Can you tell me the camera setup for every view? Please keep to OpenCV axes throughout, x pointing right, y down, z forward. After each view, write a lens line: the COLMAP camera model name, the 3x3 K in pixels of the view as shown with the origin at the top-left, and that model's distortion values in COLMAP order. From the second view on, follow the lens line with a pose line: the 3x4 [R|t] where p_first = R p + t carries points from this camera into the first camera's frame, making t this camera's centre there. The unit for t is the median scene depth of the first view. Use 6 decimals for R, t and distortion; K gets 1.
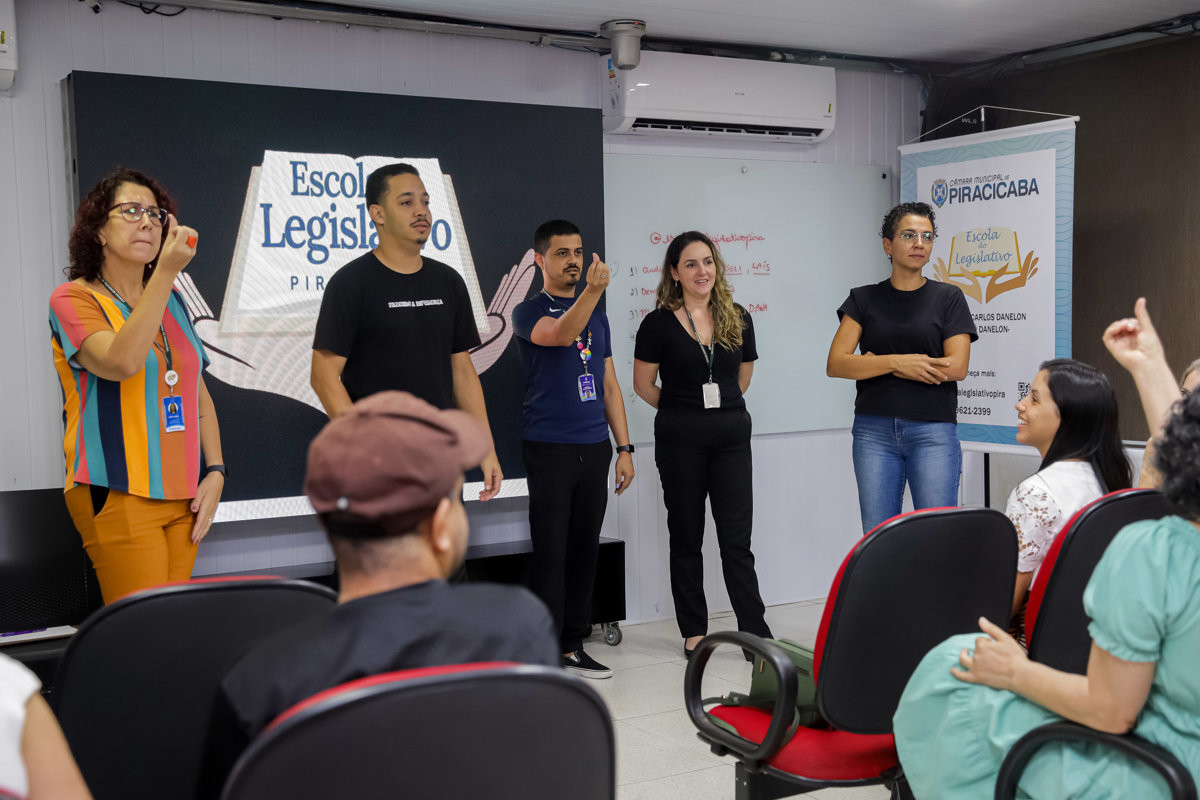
lens RADIAL K [[1509.0, 0, 613.4], [0, 1509.0, 429.7], [0, 0, 1]] dist [0.015284, 0.106808]
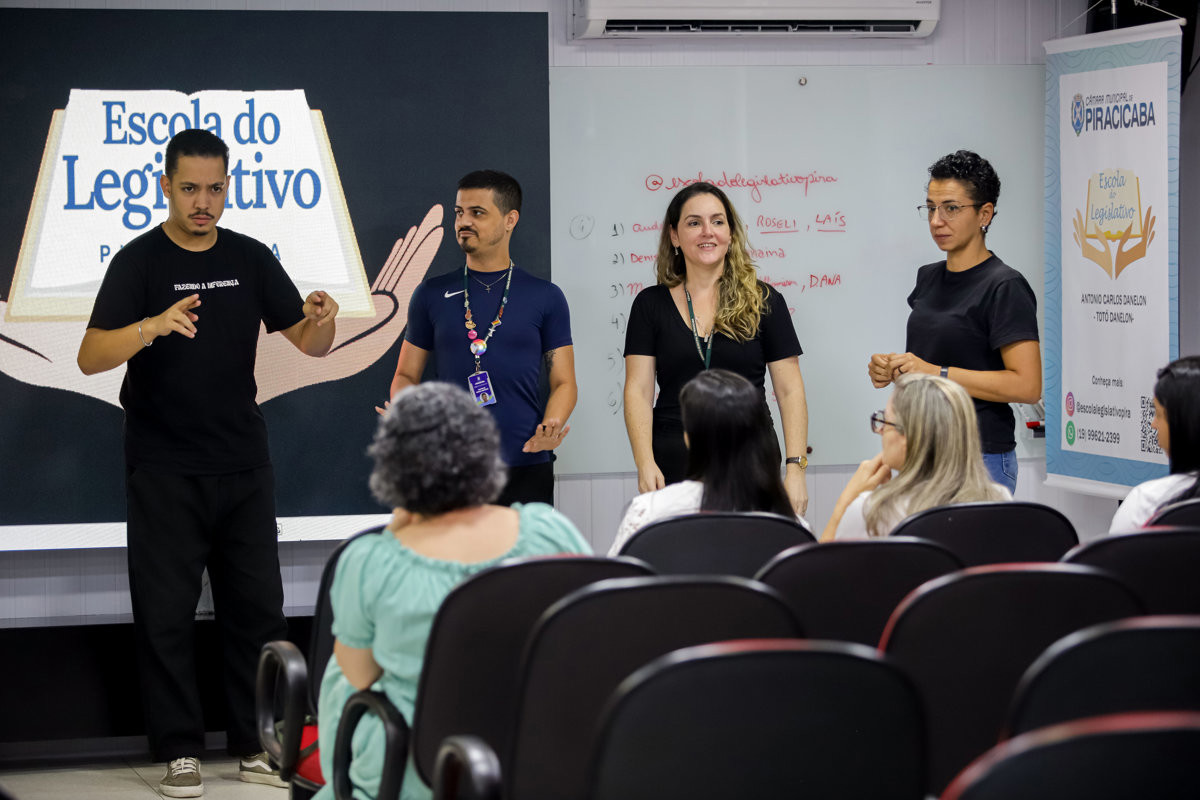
lens RADIAL K [[3503.7, 0, 600.0], [0, 3503.7, 400.0], [0, 0, 1]] dist [-0.042103, 1.382091]
pose [[0.959173, 0.018875, -0.282191, 0.548550], [-0.025353, 0.999492, -0.019322, 0.008540], [0.281683, 0.025688, 0.959164, -0.677761]]
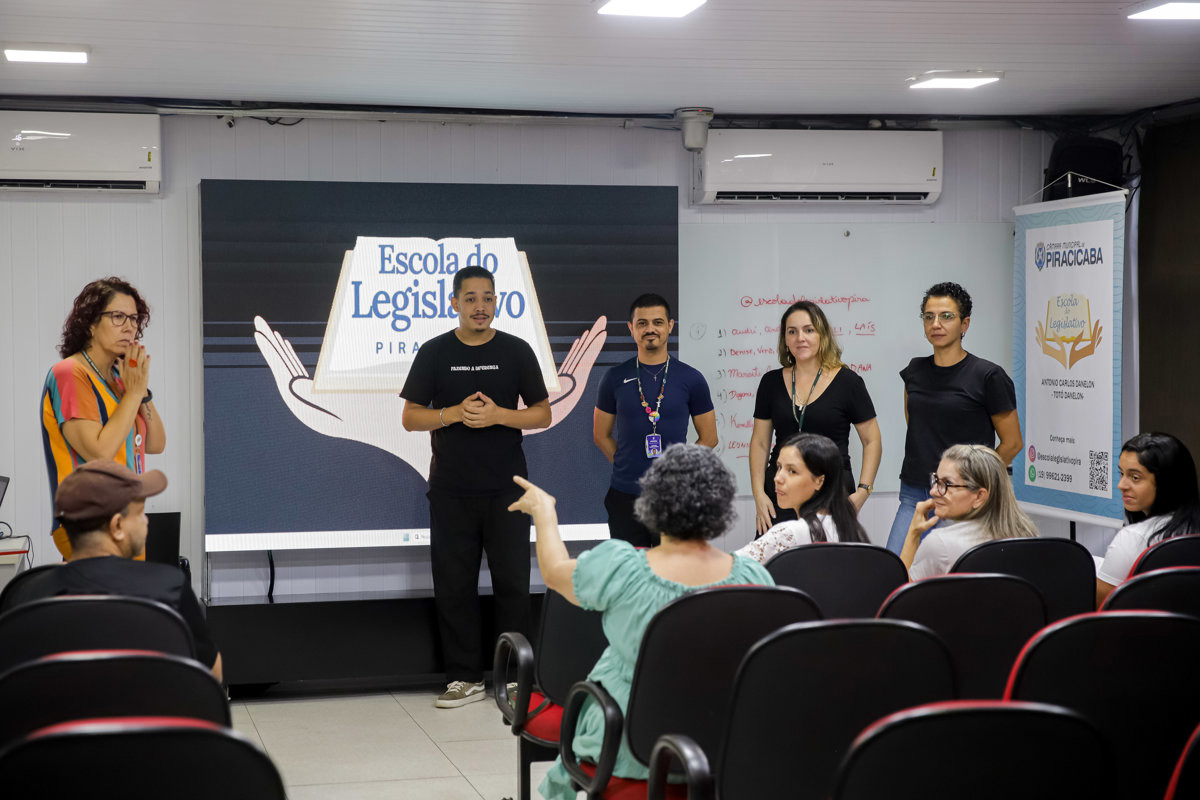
lens RADIAL K [[2026.1, 0, 567.8], [0, 2026.1, 396.7], [0, 0, 1]] dist [0.145354, 0.043788]
pose [[0.948219, 0.022214, -0.316839, 0.419632], [-0.034067, 0.998910, -0.031921, -0.013527], [0.315785, 0.041062, 0.947942, -0.438364]]
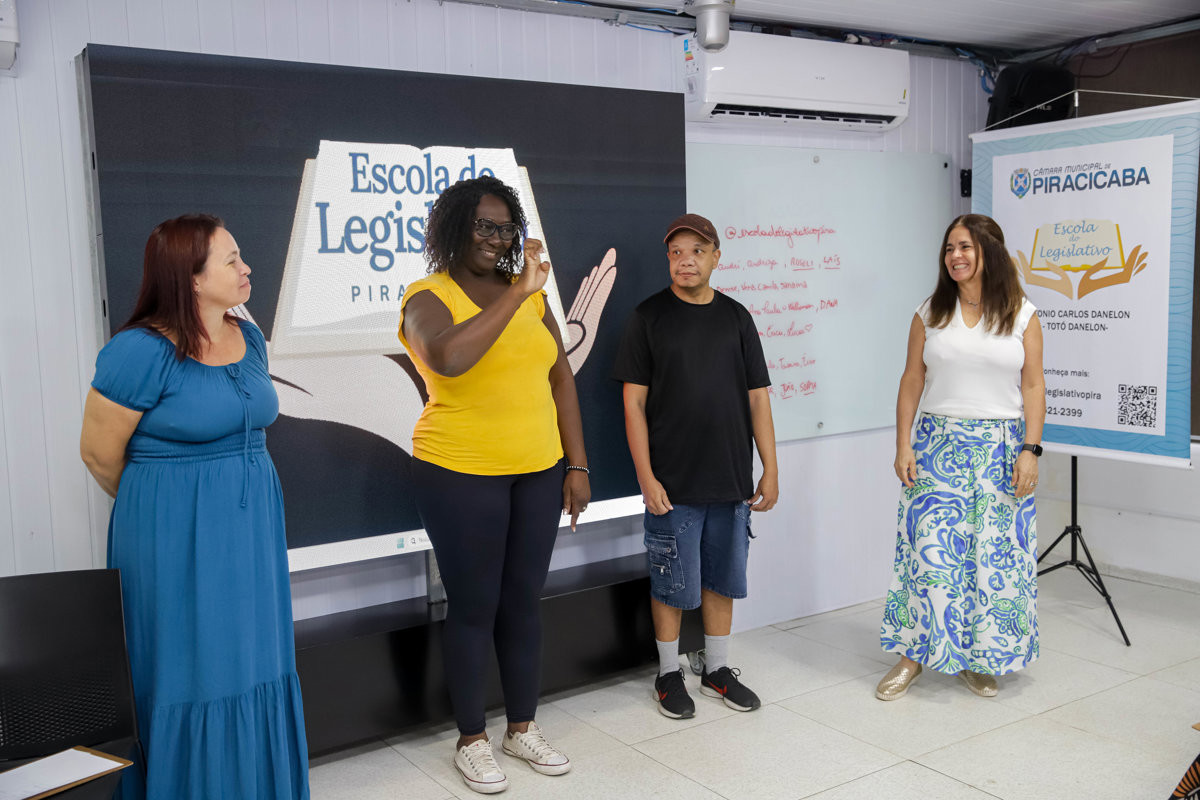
lens RADIAL K [[1183.3, 0, 600.0], [0, 1183.3, 400.0], [0, 0, 1]] dist [-0.032237, 0.154425]
pose [[0.999348, -0.011675, 0.034154, -0.093157], [0.010583, 0.999433, 0.031977, -0.055344], [-0.034508, -0.031594, 0.998905, 0.309813]]
